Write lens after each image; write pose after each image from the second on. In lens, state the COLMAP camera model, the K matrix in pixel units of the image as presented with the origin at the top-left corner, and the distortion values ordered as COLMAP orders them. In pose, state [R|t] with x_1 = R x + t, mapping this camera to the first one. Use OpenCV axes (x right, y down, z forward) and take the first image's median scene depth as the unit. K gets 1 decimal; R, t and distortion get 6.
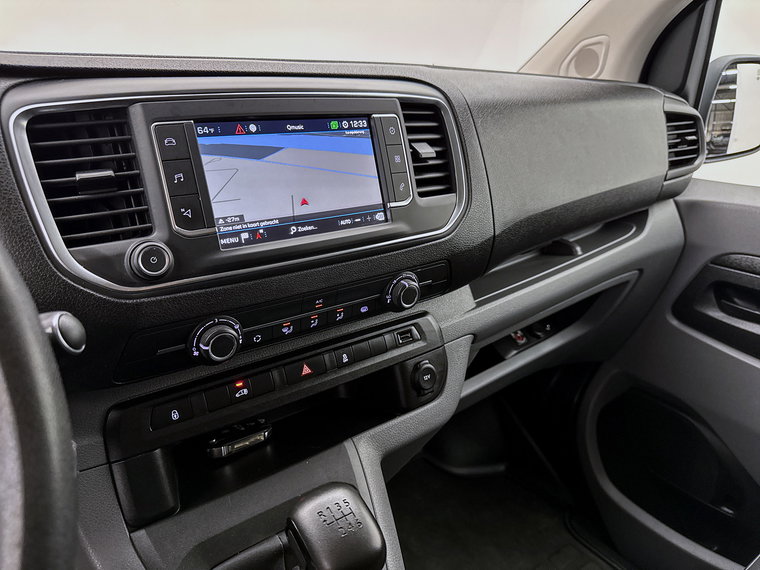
lens RADIAL K [[544.9, 0, 384.8], [0, 544.9, 293.8], [0, 0, 1]] dist [0.053424, -0.072299]
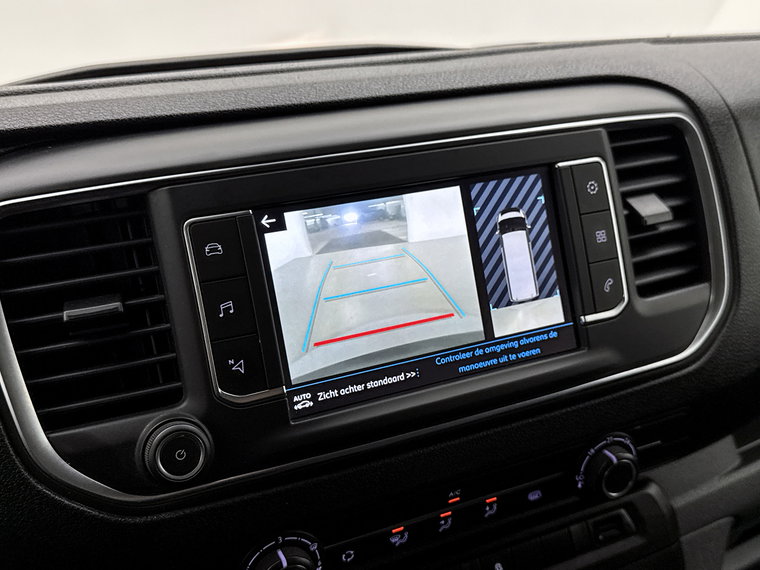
lens RADIAL K [[849.3, 0, 382.6], [0, 849.3, 286.1], [0, 0, 1]] dist [0.050028, 0.000000]
pose [[0.977857, 0.021066, -0.208213, -0.012681], [-0.024783, 0.999576, -0.015259, -0.175024], [0.207803, 0.020081, 0.977964, 0.101226]]
